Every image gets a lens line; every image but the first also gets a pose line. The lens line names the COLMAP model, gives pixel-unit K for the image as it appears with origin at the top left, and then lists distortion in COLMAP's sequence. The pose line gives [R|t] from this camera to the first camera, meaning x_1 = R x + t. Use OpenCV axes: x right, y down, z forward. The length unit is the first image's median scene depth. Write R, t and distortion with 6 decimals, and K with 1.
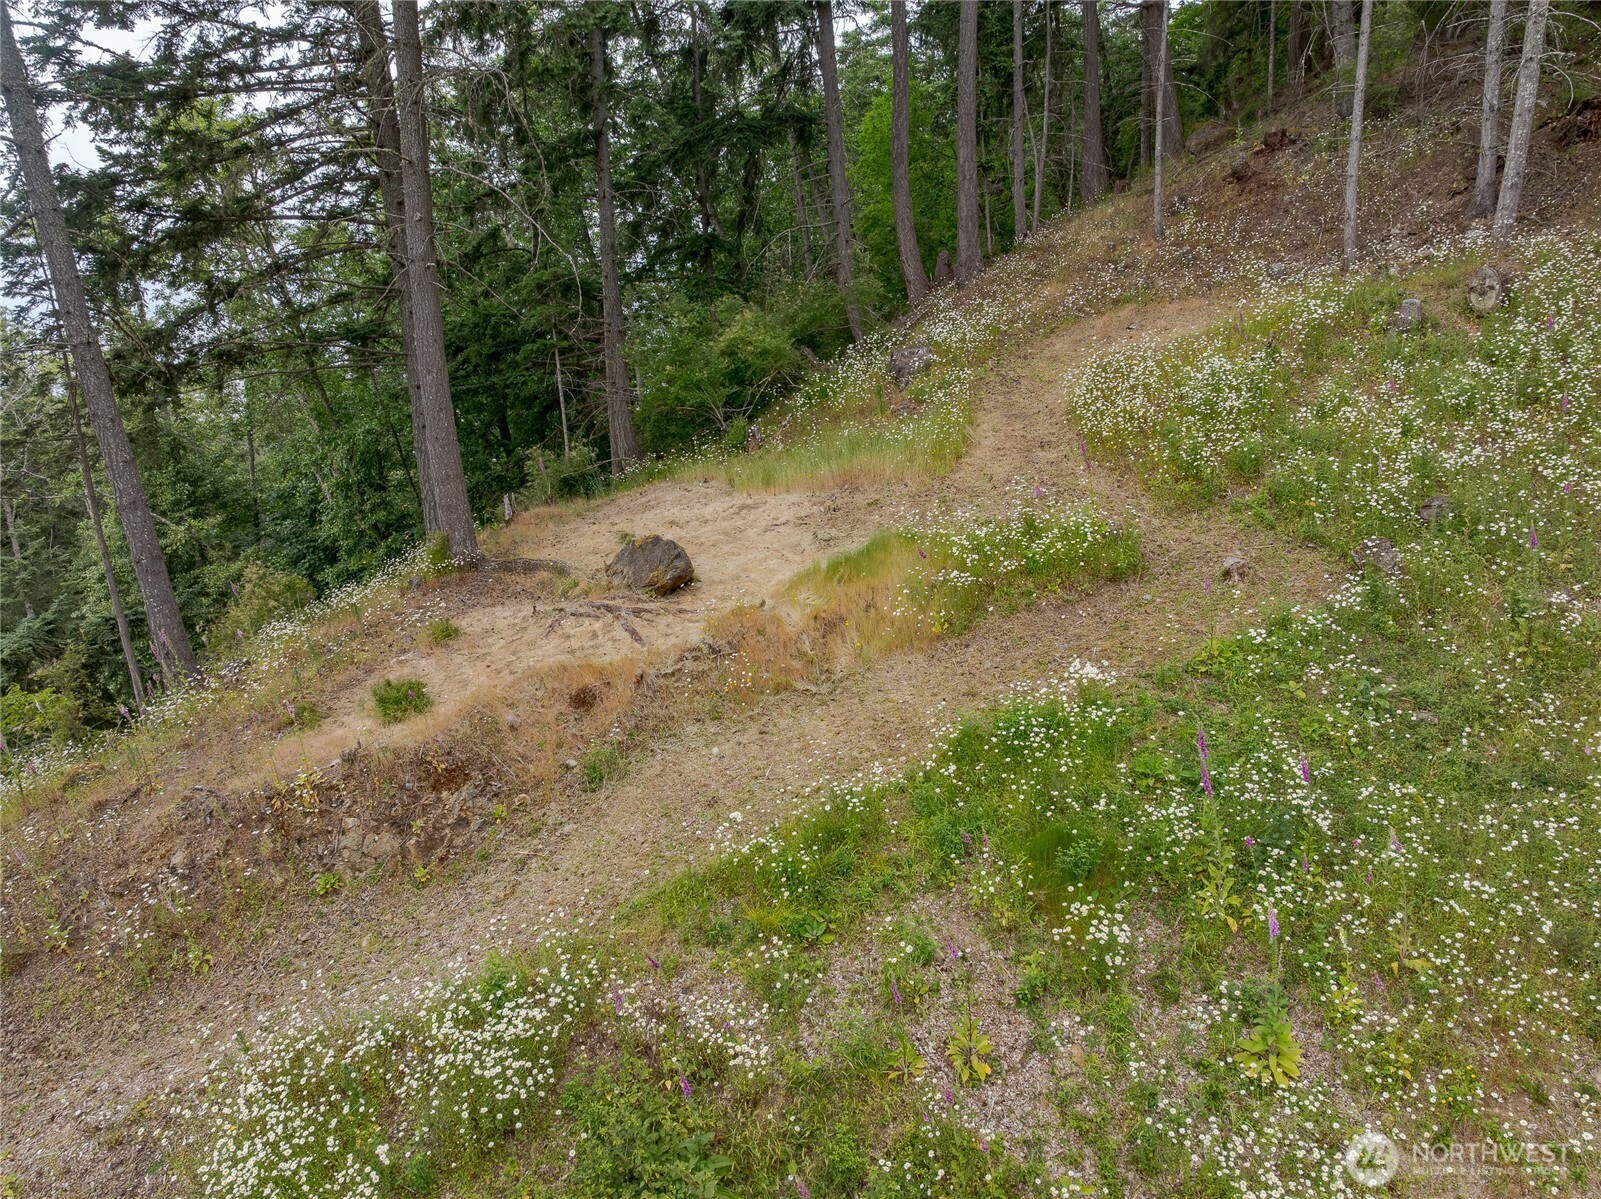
lens RADIAL K [[1134.8, 0, 804.6], [0, 1134.8, 603.8], [0, 0, 1]] dist [-0.038076, 0.012507]
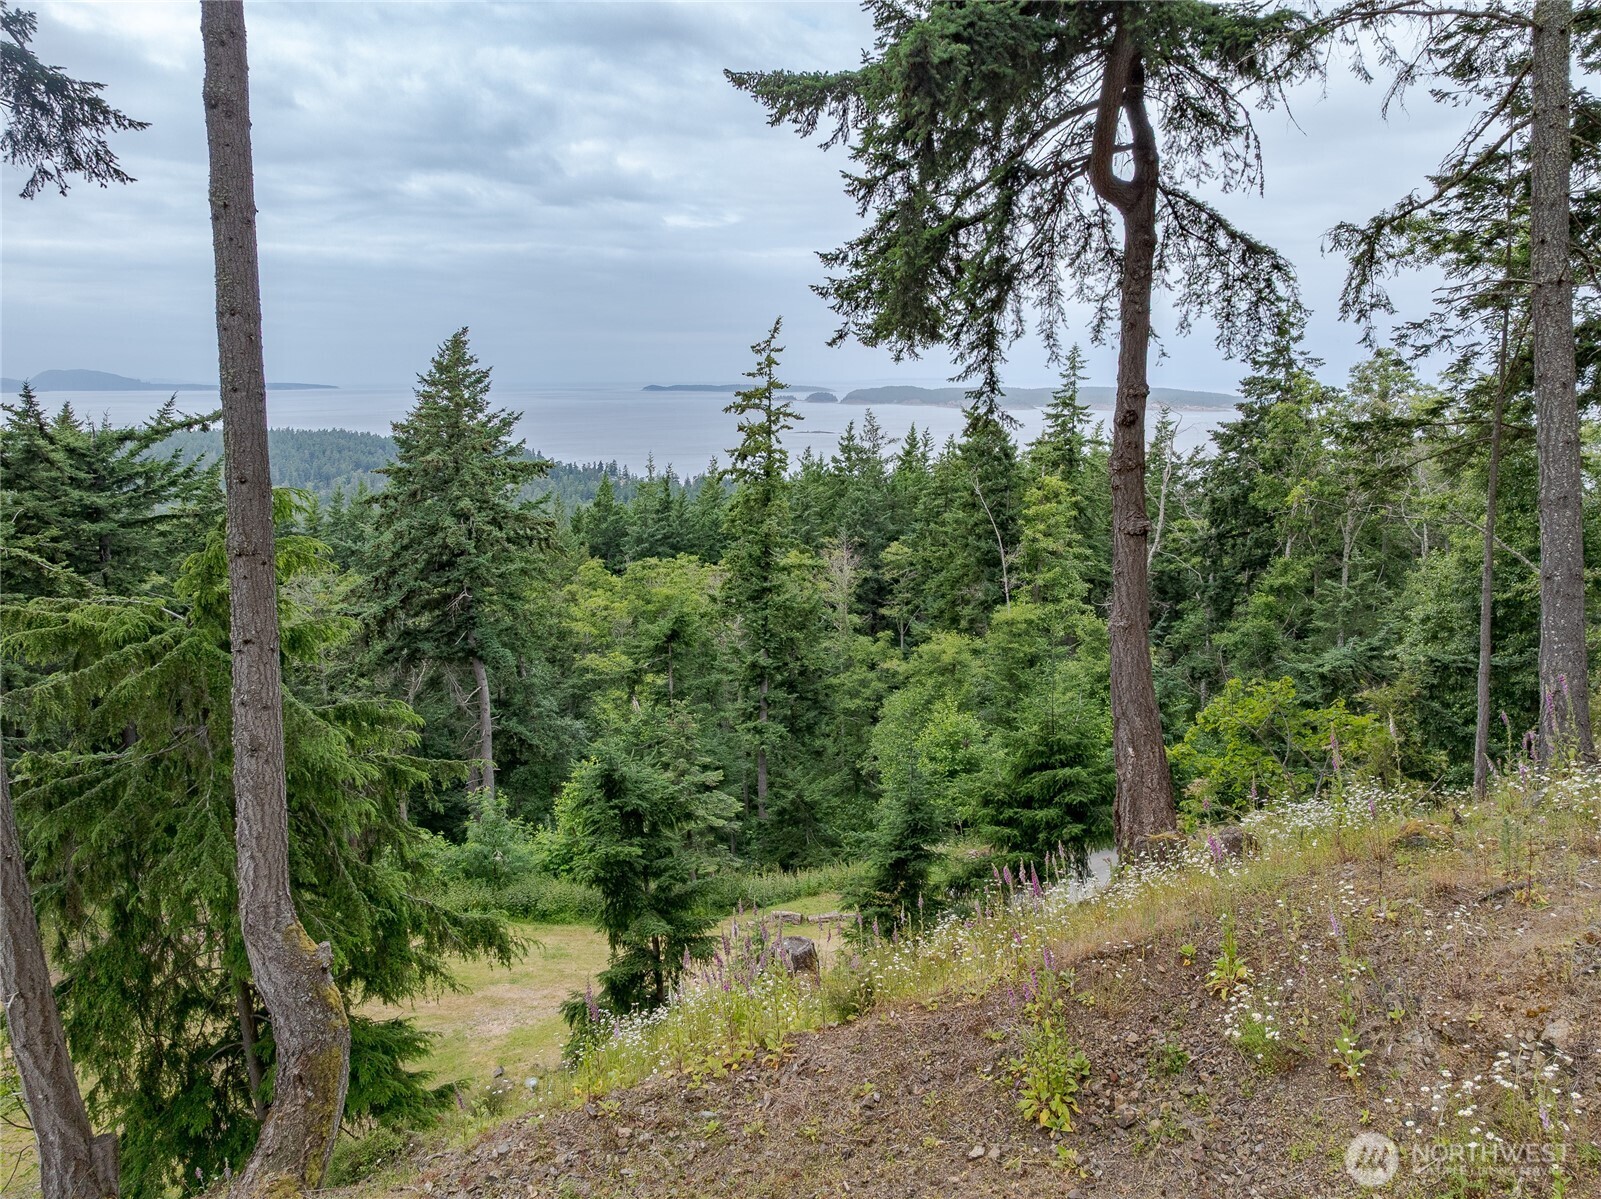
lens RADIAL K [[1134.8, 0, 801.9], [0, 1134.8, 596.0], [0, 0, 1]] dist [-0.038076, 0.012507]
pose [[0.479905, 0.175160, -0.859657, -0.166980], [-0.232371, 0.970249, 0.067972, 0.031979], [0.845987, 0.167139, 0.506330, 0.185216]]
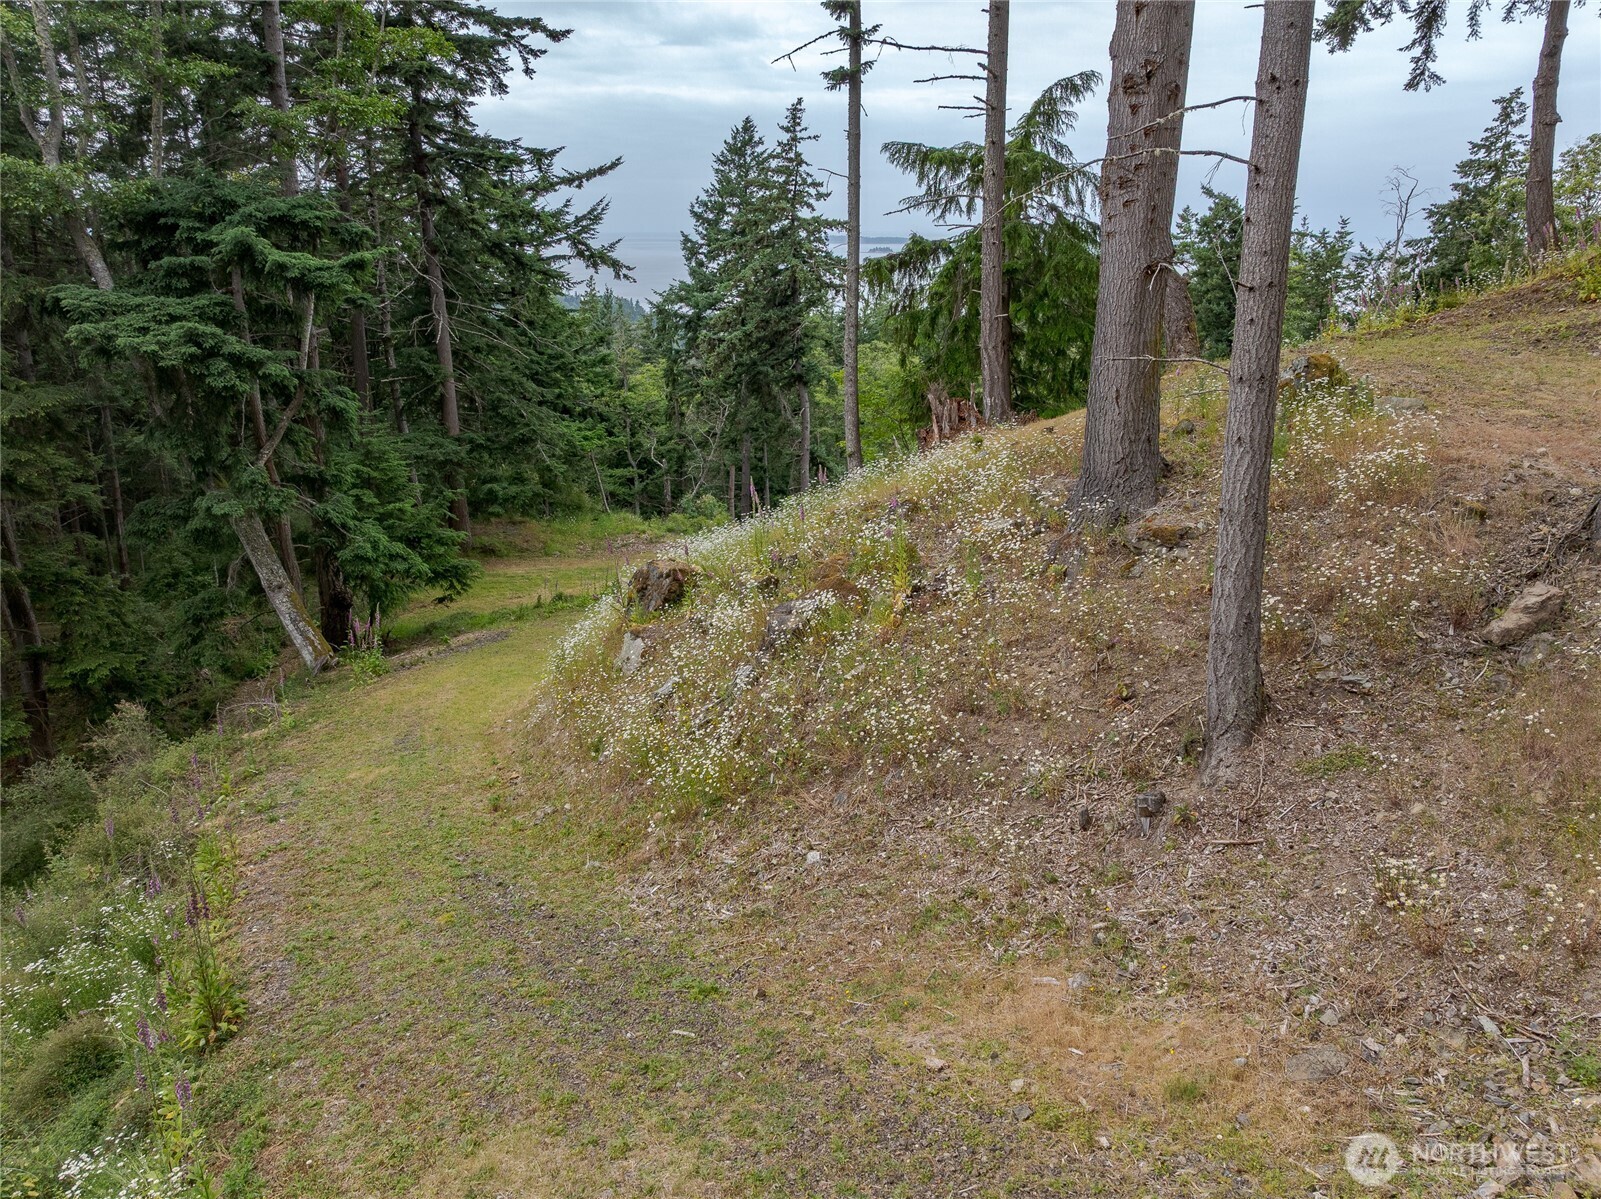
lens RADIAL K [[1134.8, 0, 794.6], [0, 1134.8, 589.8], [0, 0, 1]] dist [-0.038076, 0.012507]
pose [[0.401374, 0.290589, -0.868595, 0.179222], [-0.247608, 0.947451, 0.202552, 0.453481], [0.881810, 0.133772, 0.452234, -0.503408]]
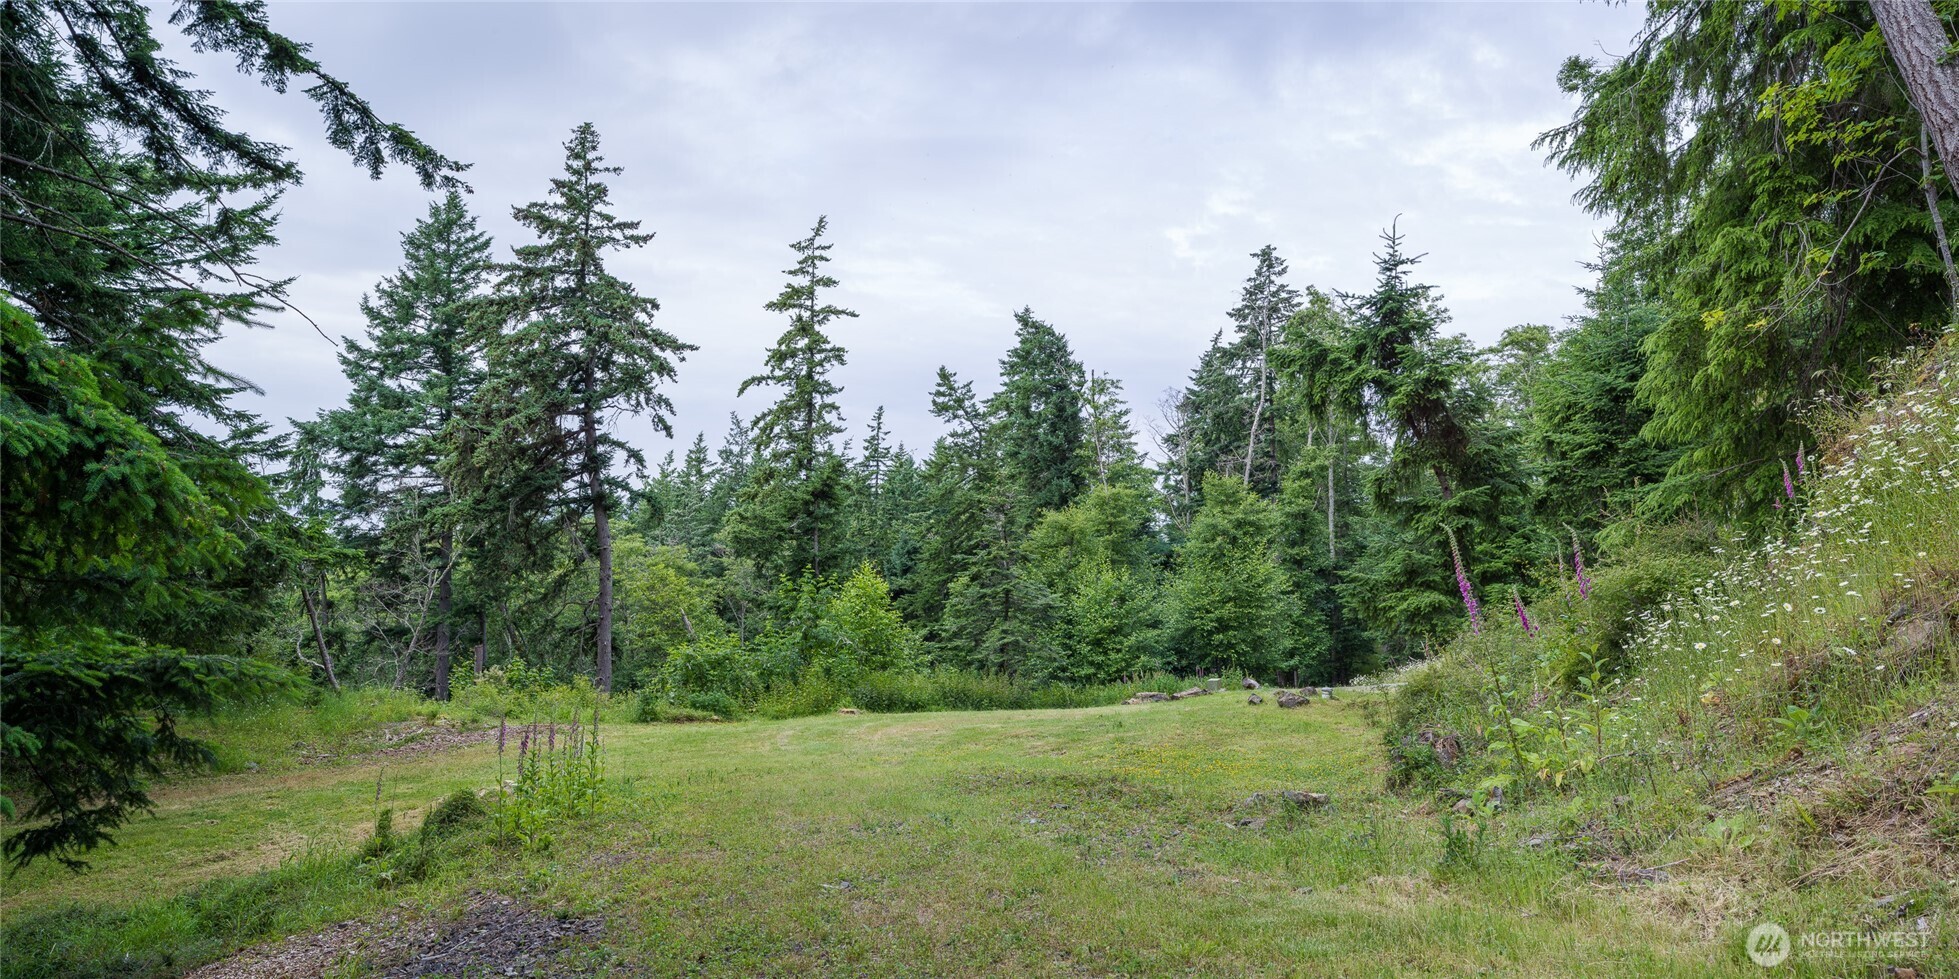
lens RADIAL K [[1118.9, 0, 977.3], [0, 1118.9, 491.2], [0, 0, 1]] dist [-0.036953, 0.007426]
pose [[0.811250, 0.009079, -0.584628, -1.015739], [-0.165473, 0.962567, -0.214668, 0.854533], [0.560795, 0.270890, 0.782386, -0.352861]]
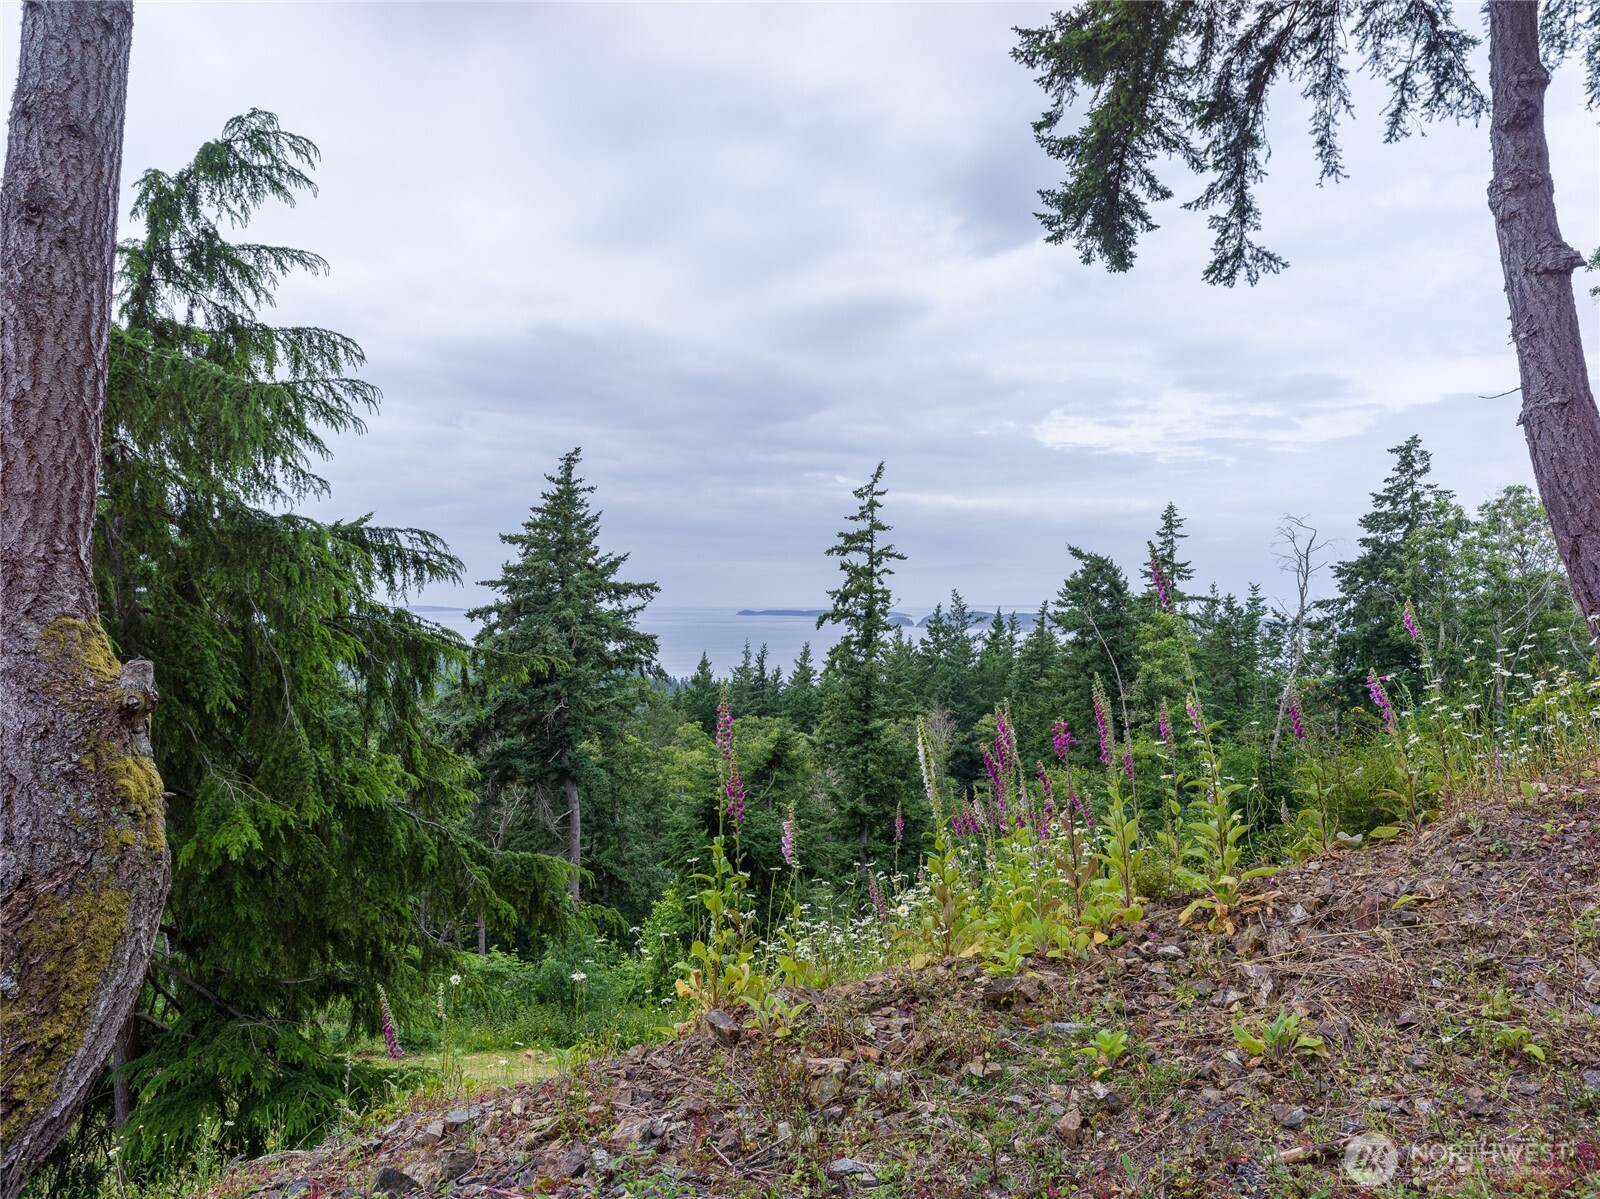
lens RADIAL K [[1042.3, 0, 798.1], [0, 1042.3, 584.9], [0, 0, 1]] dist [0.009115, 0.003187]
pose [[0.408906, -0.005988, -0.912557, -0.451148], [-0.244381, 0.962737, -0.115821, 0.263655], [0.879246, 0.270372, 0.392205, 0.327184]]
